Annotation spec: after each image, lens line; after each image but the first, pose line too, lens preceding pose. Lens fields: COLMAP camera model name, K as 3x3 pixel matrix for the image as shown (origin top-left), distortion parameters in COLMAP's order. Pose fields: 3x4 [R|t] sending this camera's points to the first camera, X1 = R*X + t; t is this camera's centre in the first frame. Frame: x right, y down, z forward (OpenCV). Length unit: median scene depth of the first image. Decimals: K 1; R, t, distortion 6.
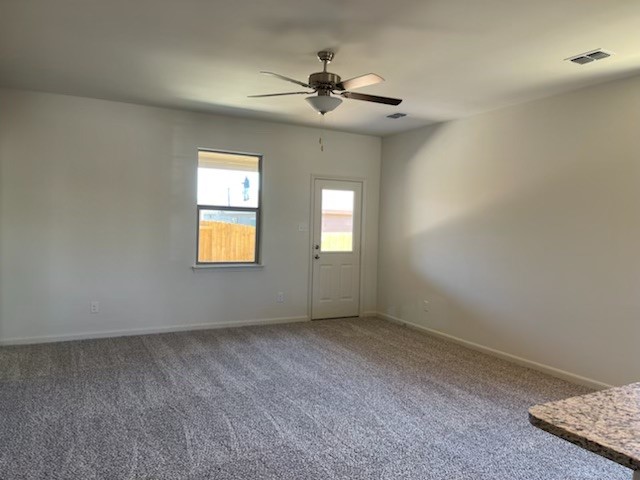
lens RADIAL K [[473.7, 0, 320.0], [0, 473.7, 240.0], [0, 0, 1]] dist [0.005950, -0.062028]
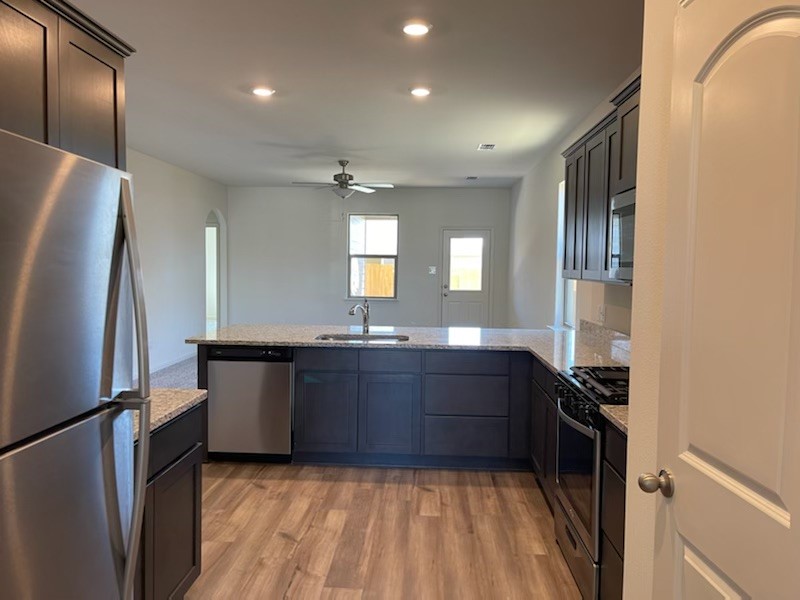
lens RADIAL K [[592.1, 0, 400.0], [0, 592.1, 300.0], [0, 0, 1]] dist [0.005950, -0.062028]
pose [[0.864423, 0.012760, -0.502603, 1.118710], [-0.005648, 0.999861, 0.015670, 0.046216], [0.502733, -0.010707, 0.864375, -0.622324]]
